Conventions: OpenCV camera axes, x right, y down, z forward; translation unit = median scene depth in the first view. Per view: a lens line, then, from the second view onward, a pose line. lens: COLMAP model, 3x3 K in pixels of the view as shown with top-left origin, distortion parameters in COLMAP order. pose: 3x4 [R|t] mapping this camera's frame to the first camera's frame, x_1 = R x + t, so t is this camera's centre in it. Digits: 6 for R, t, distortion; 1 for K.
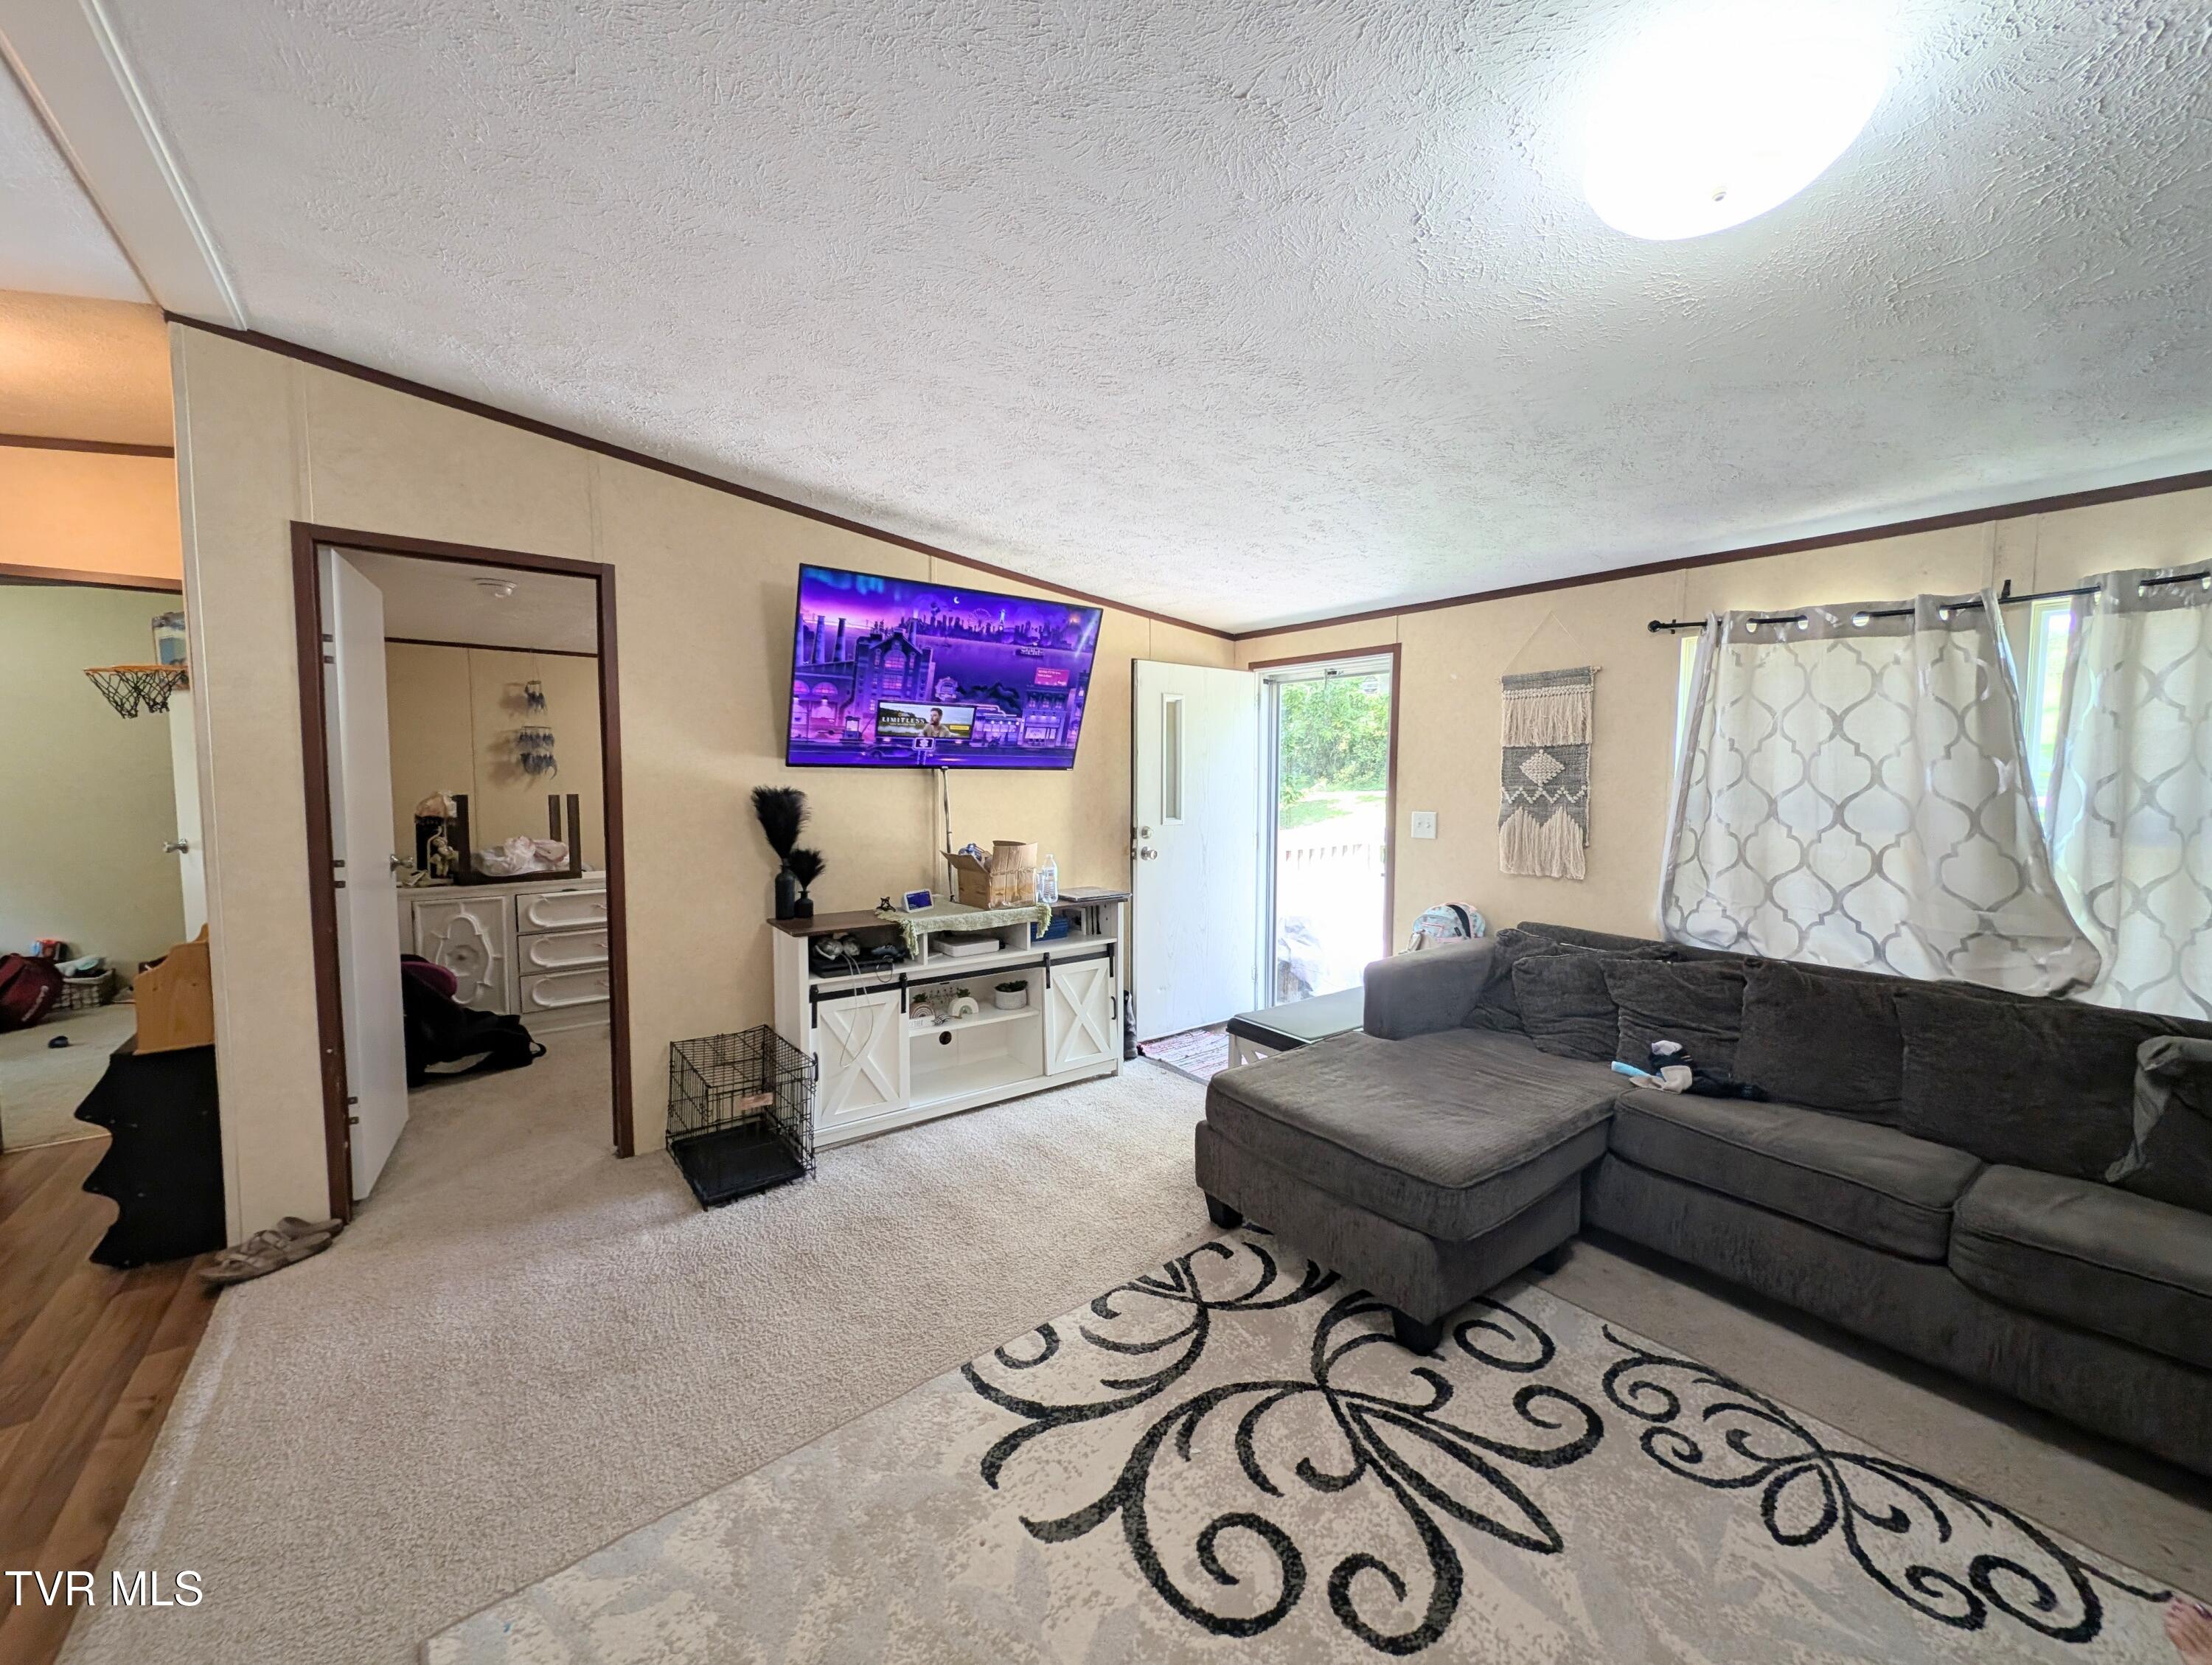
lens RADIAL K [[841.0, 0, 1116.2], [0, 841.0, 826.3], [0, 0, 1]] dist [0.011761, -0.004252]
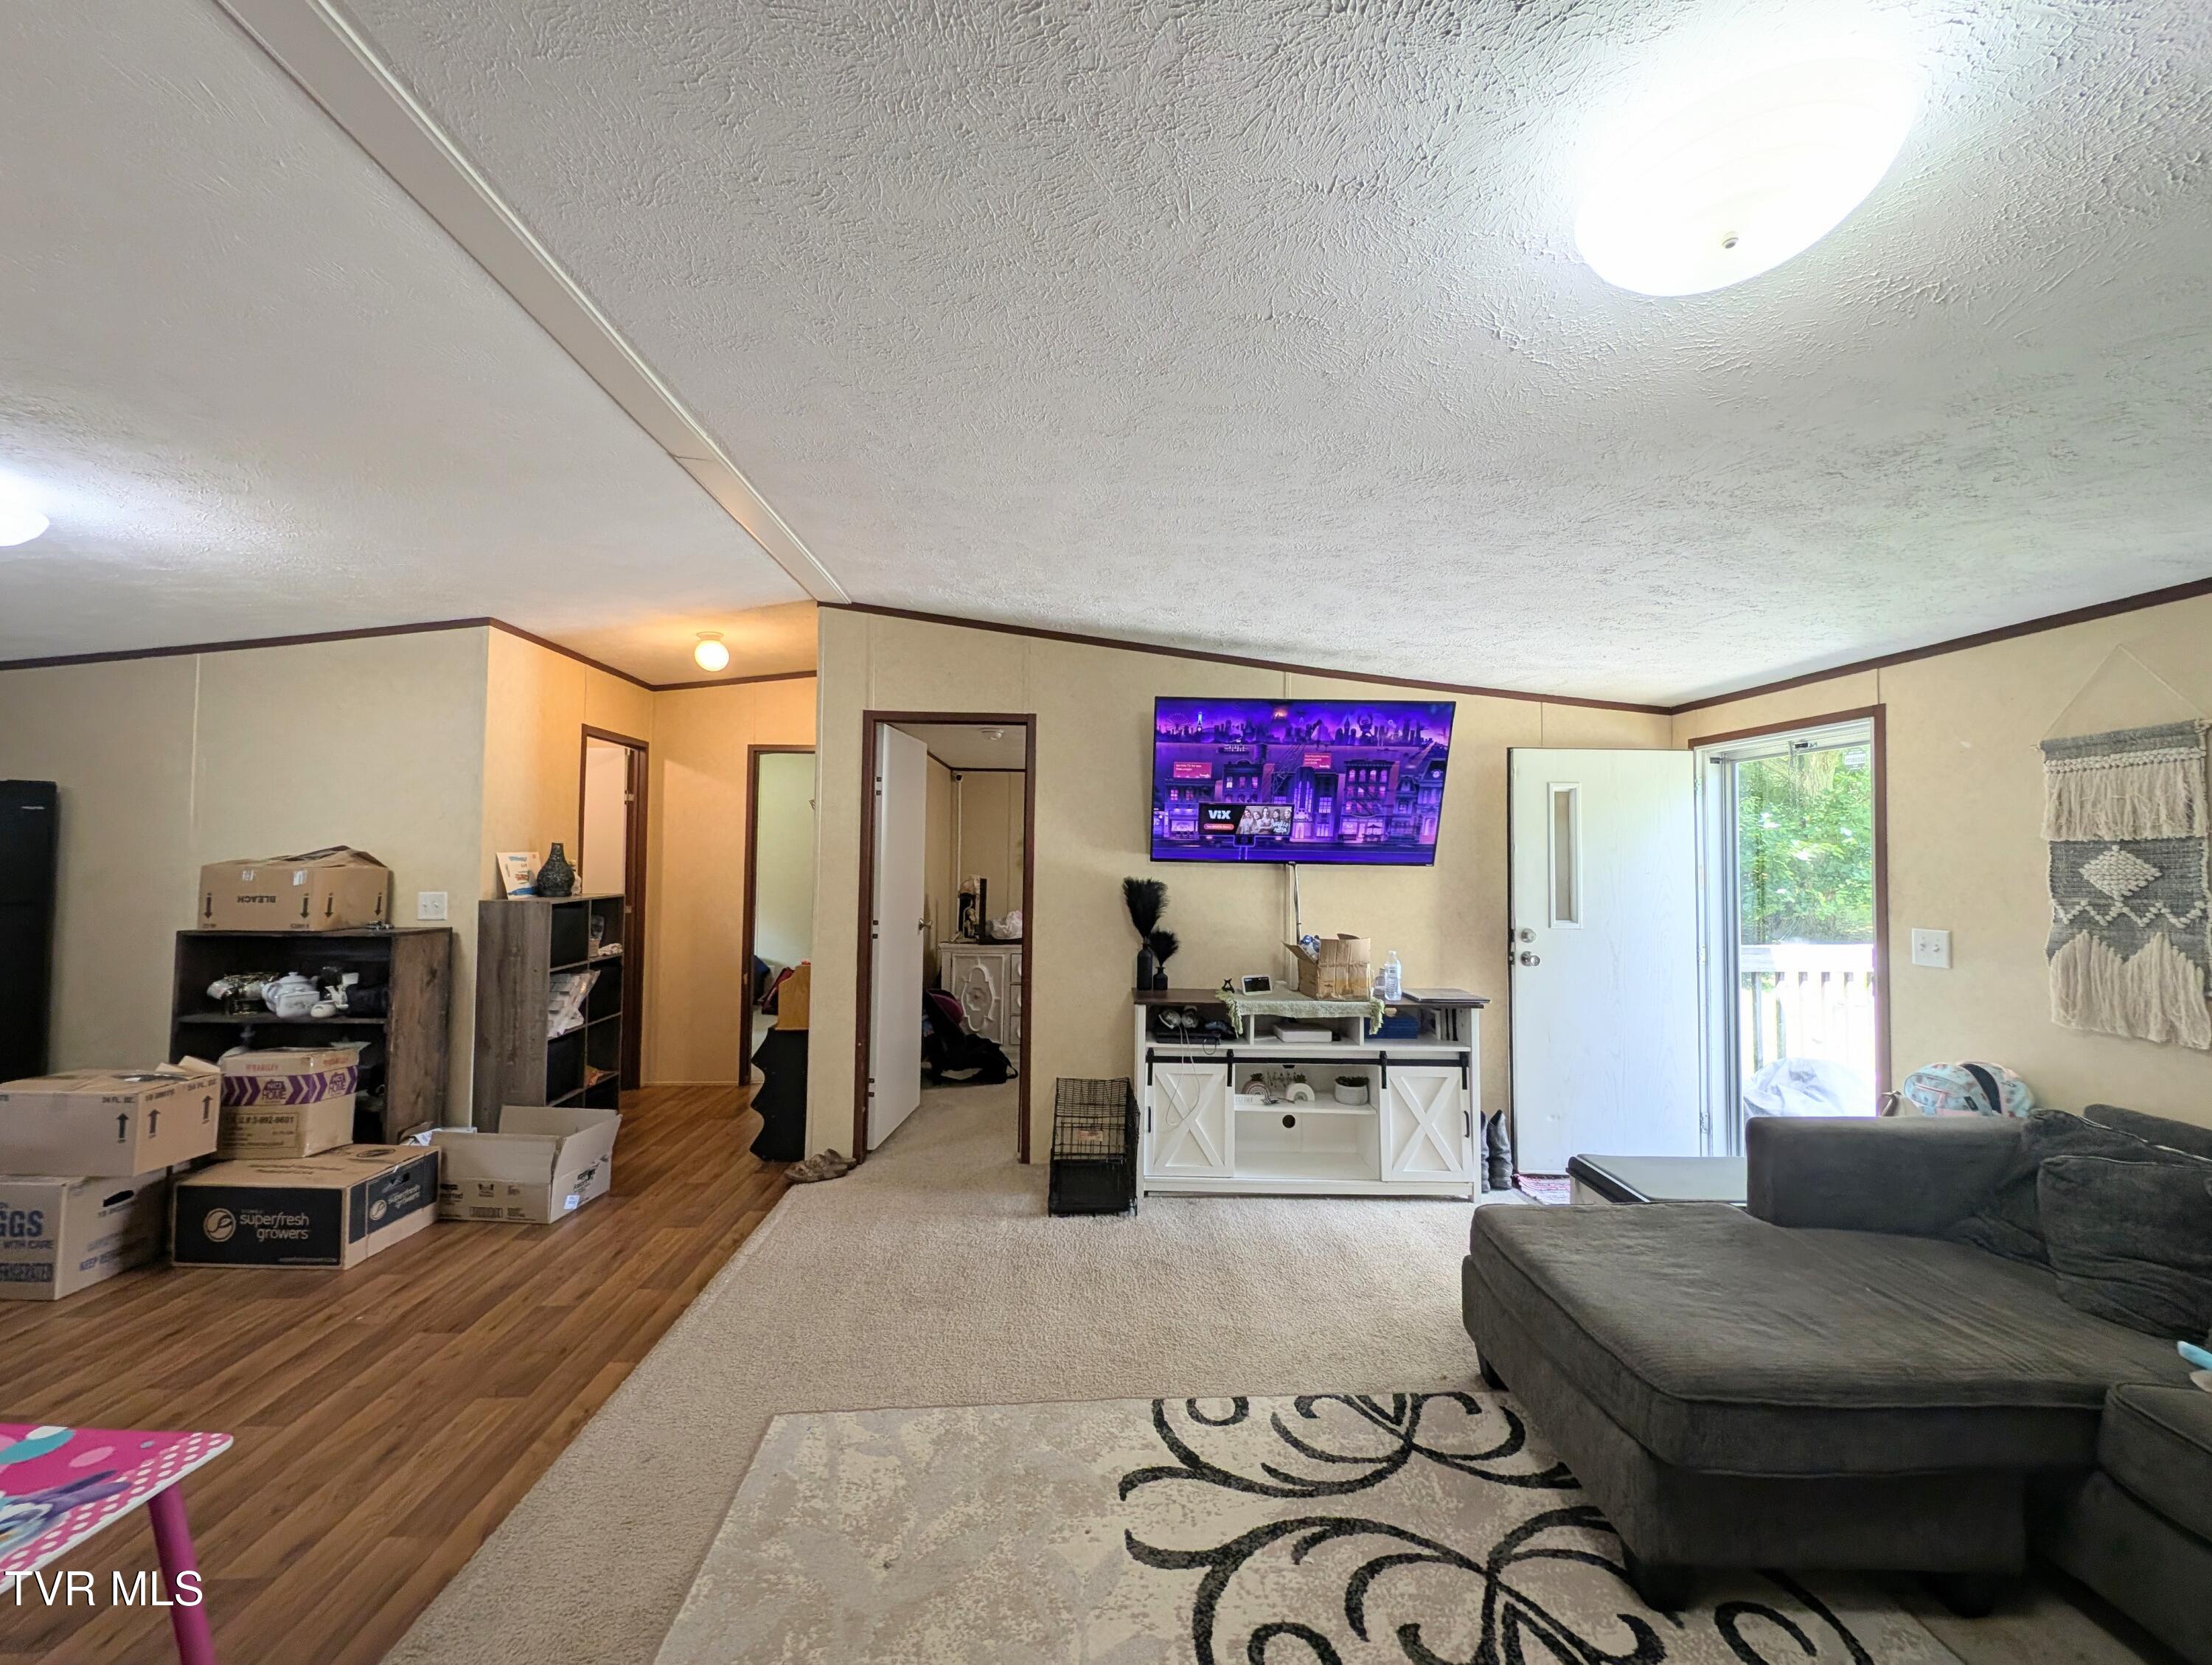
lens RADIAL K [[841.0, 0, 1104.2], [0, 841.0, 826.0], [0, 0, 1]] dist [0.011761, -0.004252]
pose [[0.813717, -0.015848, -0.581046, 0.257528], [-0.044493, 0.994997, -0.089449, -0.010707], [0.579556, 0.098639, 0.808940, -0.015427]]
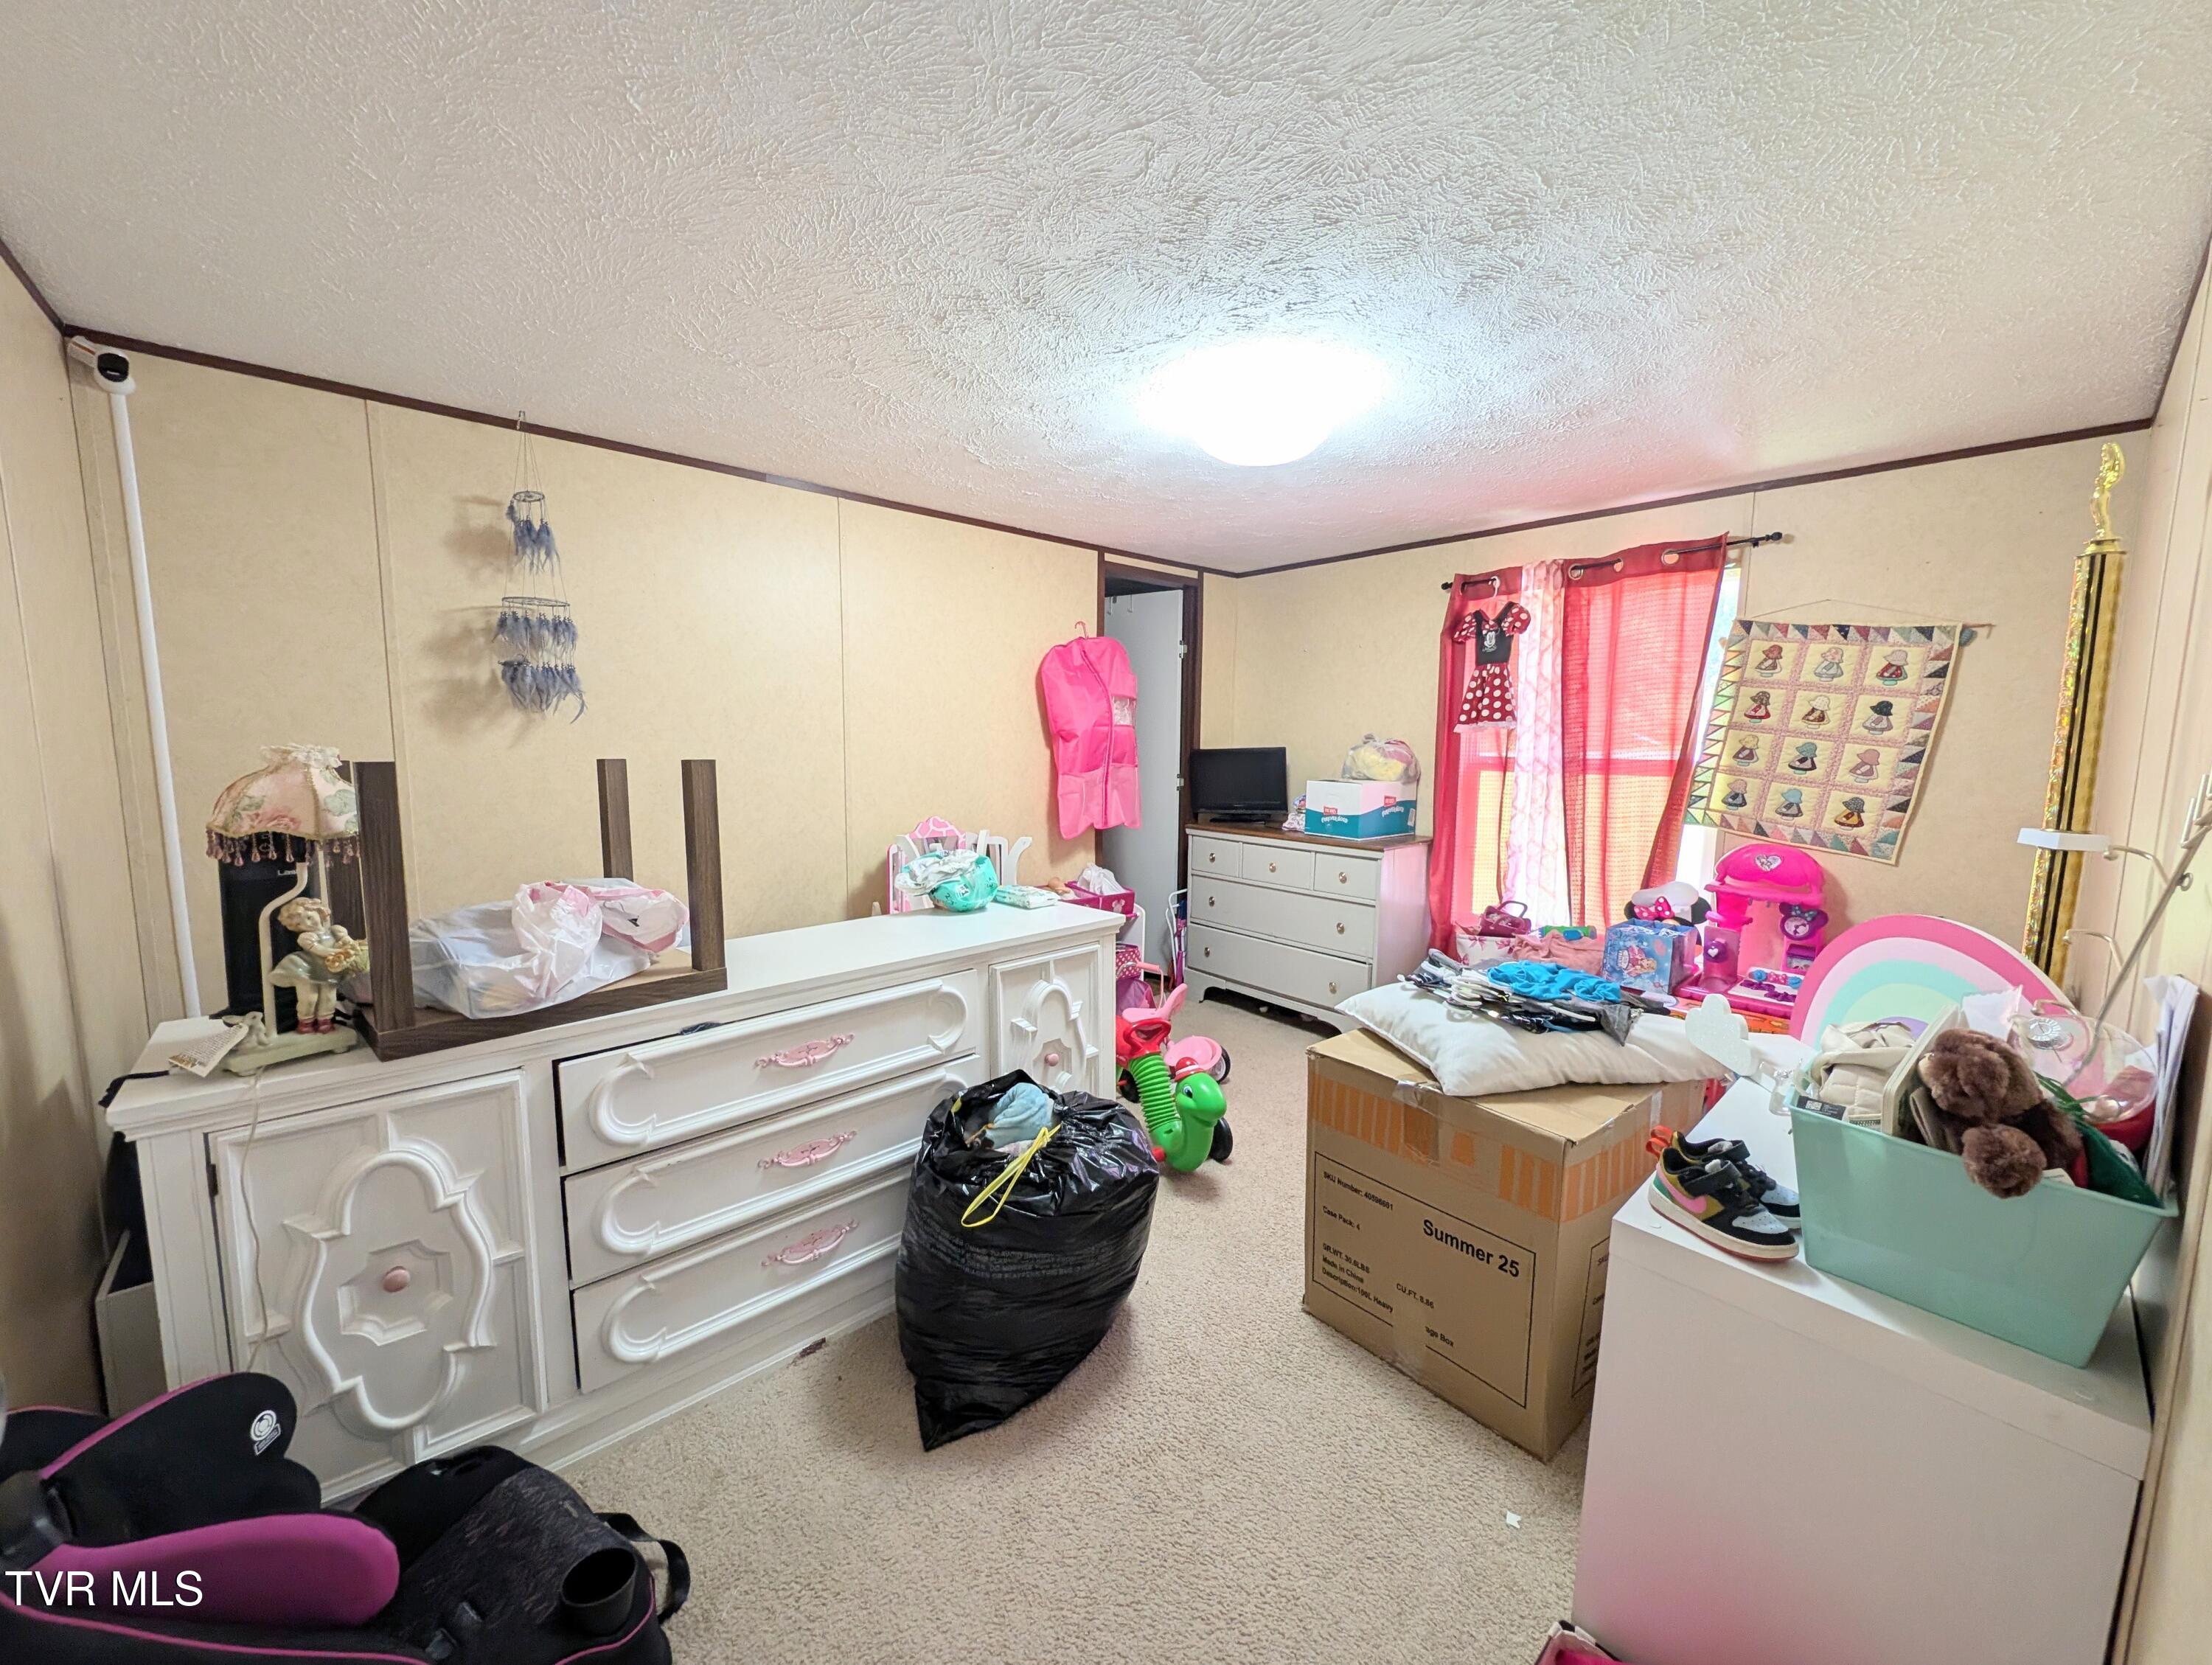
lens RADIAL K [[841.0, 0, 1111.0], [0, 841.0, 828.8], [0, 0, 1]] dist [0.011761, -0.004252]
pose [[0.997496, 0.000619, 0.070722, -0.715344], [-0.004436, 0.998540, 0.053835, -0.041060], [-0.070586, -0.054014, 0.996042, 0.912022]]
